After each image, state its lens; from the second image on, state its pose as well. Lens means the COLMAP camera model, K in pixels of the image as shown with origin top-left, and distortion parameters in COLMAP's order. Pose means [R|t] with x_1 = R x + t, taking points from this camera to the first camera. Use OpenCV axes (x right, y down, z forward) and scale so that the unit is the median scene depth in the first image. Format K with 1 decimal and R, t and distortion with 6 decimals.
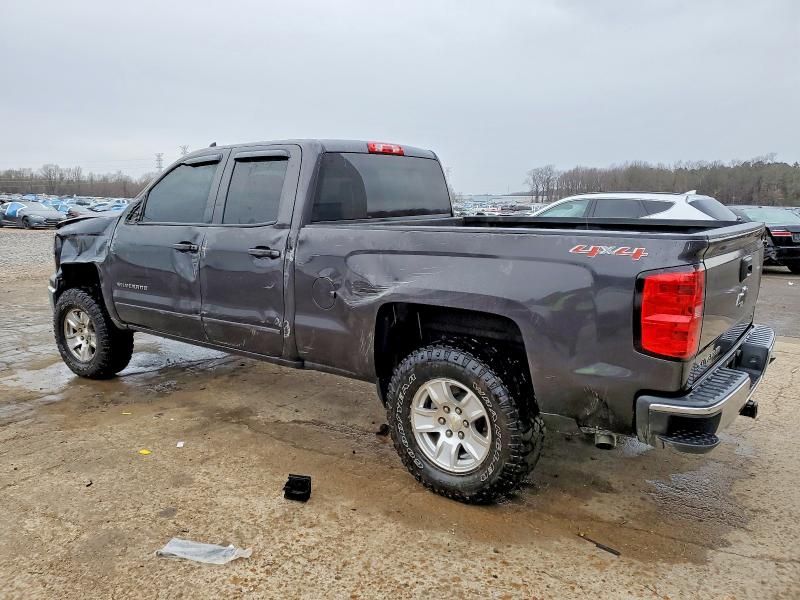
lens RADIAL K [[623.4, 0, 393.1], [0, 623.4, 293.0], [0, 0, 1]] dist [0.012474, -0.002144]
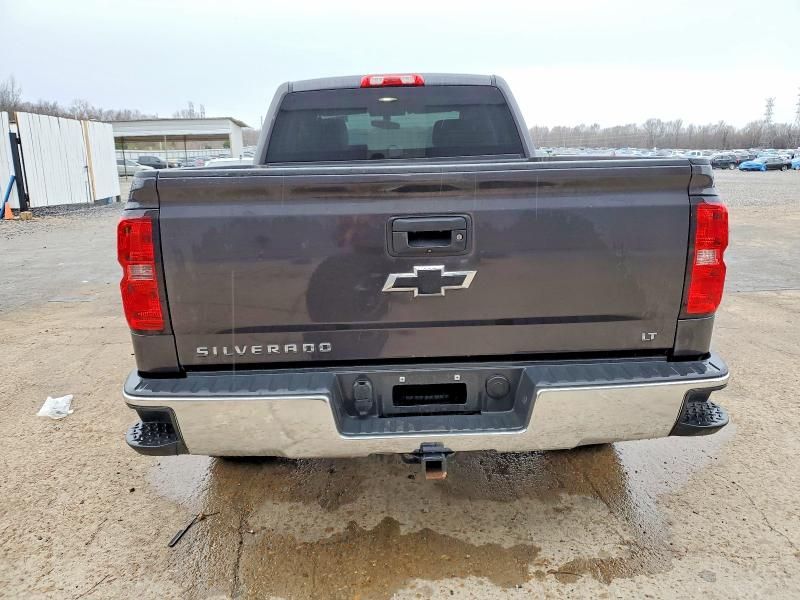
lens RADIAL K [[623.4, 0, 402.1], [0, 623.4, 306.0], [0, 0, 1]] dist [0.012474, -0.002144]
pose [[0.643934, 0.164641, -0.747156, 0.064239], [-0.094754, 0.986215, 0.135656, -0.003199], [0.759191, -0.016557, 0.650658, 0.038053]]
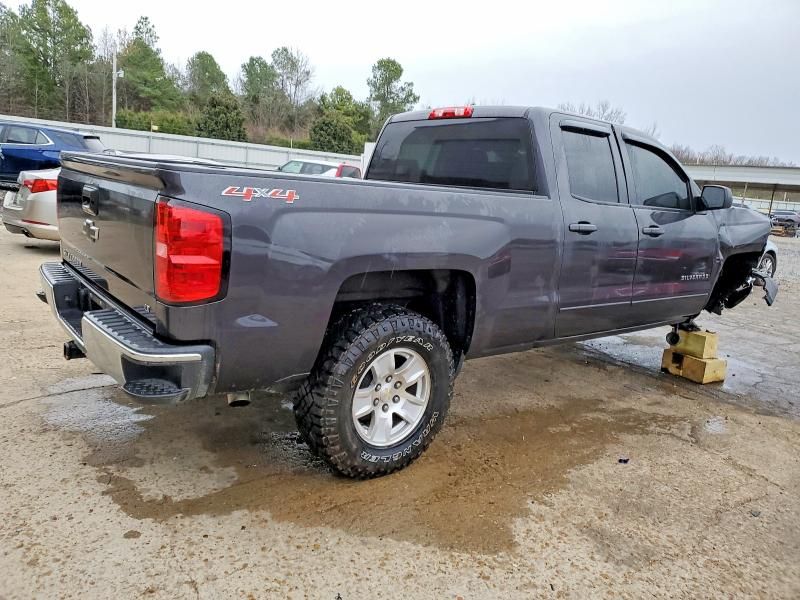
lens RADIAL K [[623.4, 0, 379.5], [0, 623.4, 289.5], [0, 0, 1]] dist [0.012474, -0.002144]
pose [[-0.247936, 0.151162, -0.956911, 0.087032], [-0.237165, 0.948225, 0.211239, -0.013465], [0.939298, 0.279320, -0.199249, 0.104223]]
